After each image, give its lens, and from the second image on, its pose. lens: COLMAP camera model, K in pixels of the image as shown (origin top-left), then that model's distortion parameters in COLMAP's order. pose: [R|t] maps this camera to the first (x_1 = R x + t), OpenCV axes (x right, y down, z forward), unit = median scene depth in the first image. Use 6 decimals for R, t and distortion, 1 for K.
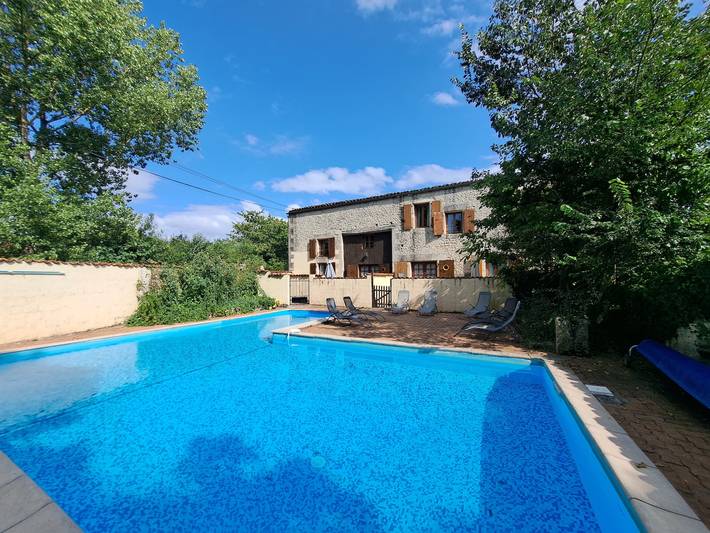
lens RADIAL K [[280.4, 0, 353.1], [0, 280.4, 268.0], [0, 0, 1]] dist [0.000815, 0.000008]
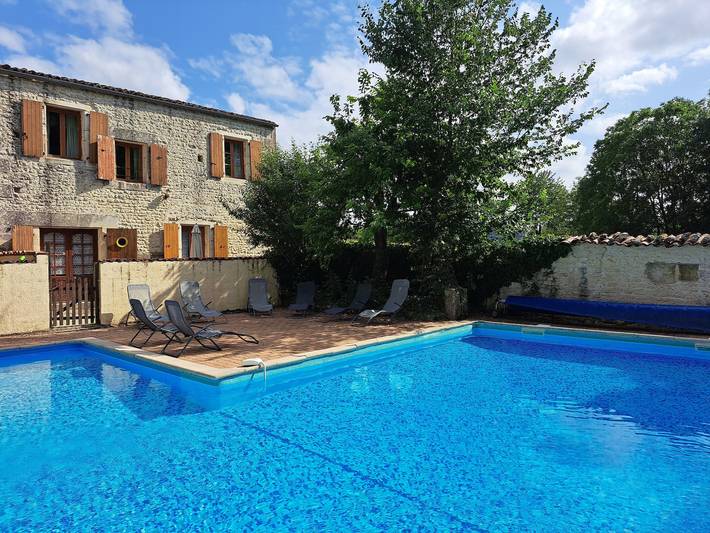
lens RADIAL K [[519.0, 0, 353.9], [0, 519.0, 265.3], [0, 0, 1]] dist [-0.006941, -0.001993]
pose [[0.273764, -0.012125, 0.961720, -0.511622], [-0.022288, 0.999572, 0.018947, 0.013638], [-0.961539, -0.026622, 0.273377, 0.282907]]
